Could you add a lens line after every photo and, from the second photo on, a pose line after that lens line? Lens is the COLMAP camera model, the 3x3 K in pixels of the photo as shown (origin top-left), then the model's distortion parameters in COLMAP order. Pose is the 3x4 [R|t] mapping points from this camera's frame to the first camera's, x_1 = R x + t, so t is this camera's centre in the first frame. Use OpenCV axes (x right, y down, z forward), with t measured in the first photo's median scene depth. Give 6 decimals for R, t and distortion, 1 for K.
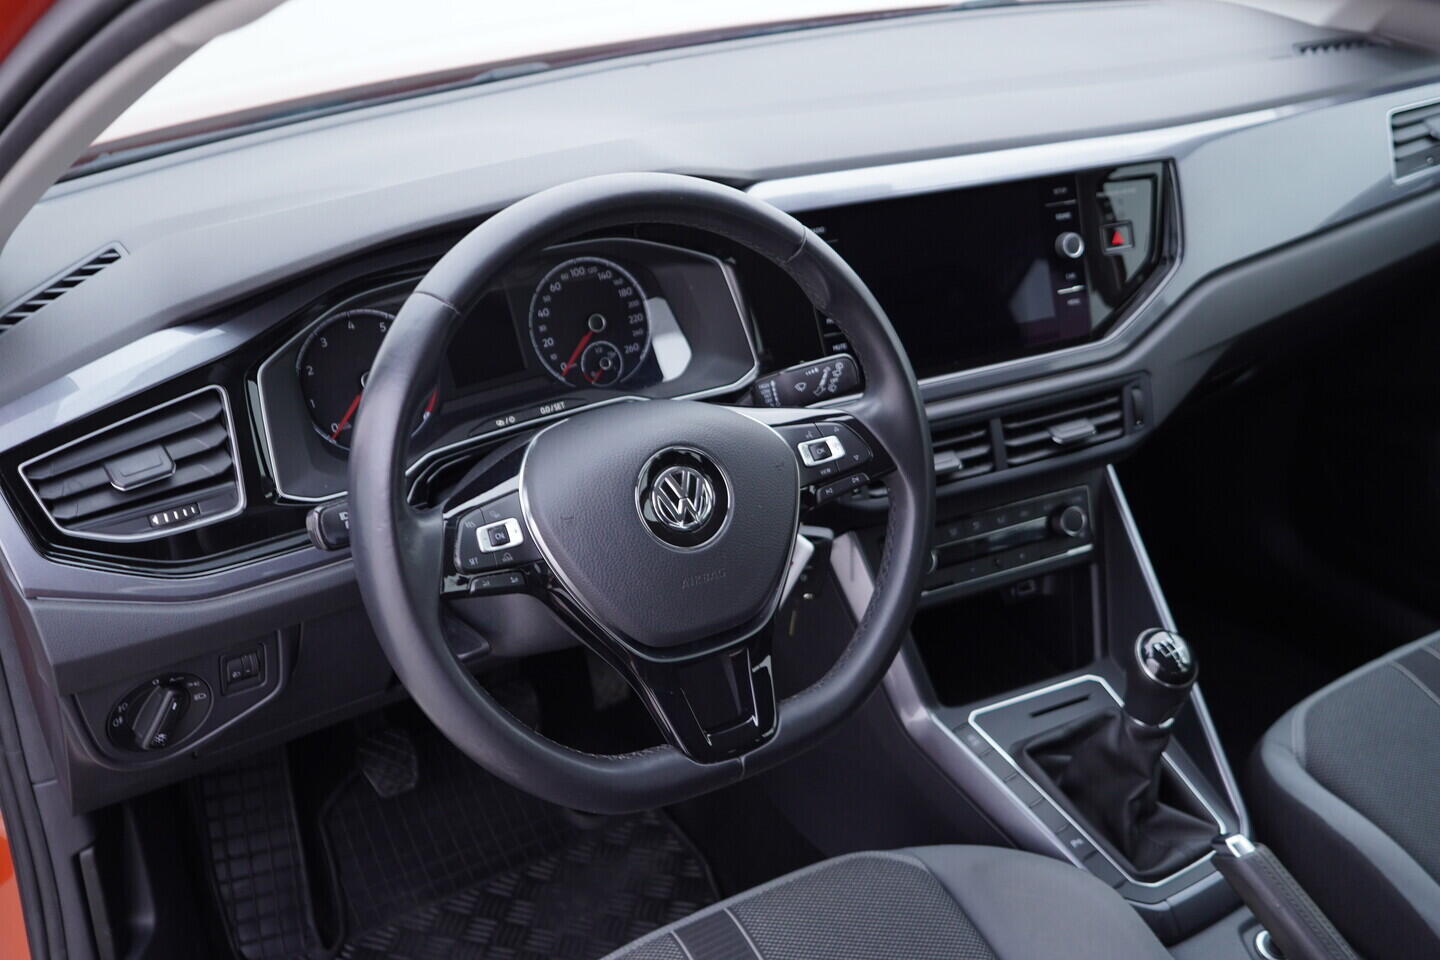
lens RADIAL K [[1437.7, 0, 720.0], [0, 1437.7, 480.0], [0, 0, 1]] dist [-0.001126, -0.000372]
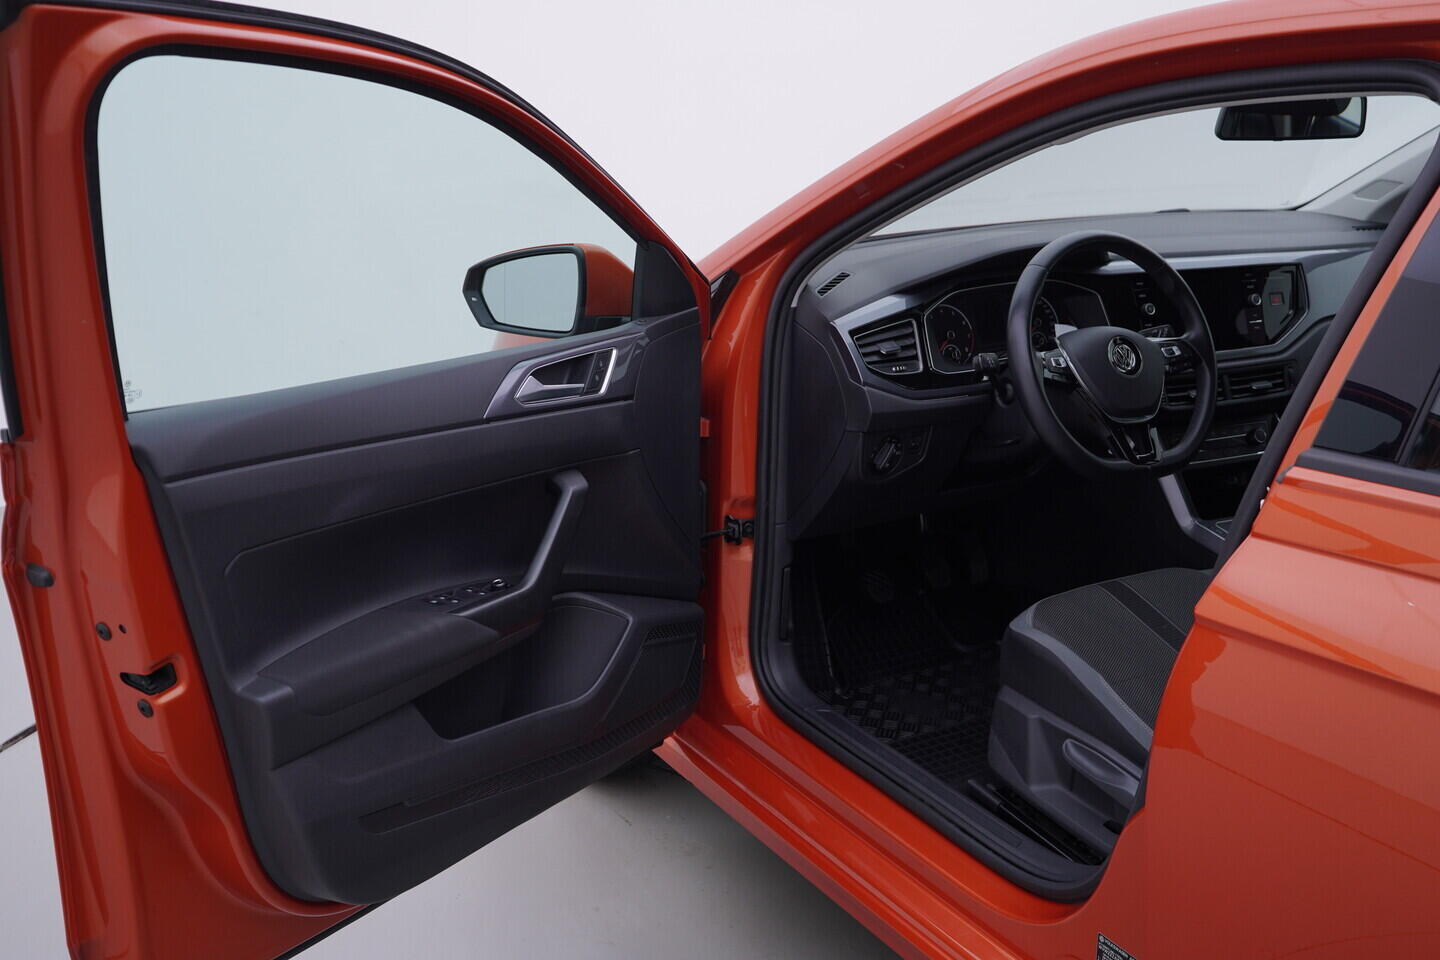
lens RADIAL K [[1437.7, 0, 720.0], [0, 1437.7, 480.0], [0, 0, 1]] dist [-0.001126, -0.000372]
pose [[0.999540, 0.023473, -0.019205, -0.501119], [-0.026890, 0.978766, -0.203207, 0.555420], [0.014028, 0.203630, 0.978947, -1.026062]]
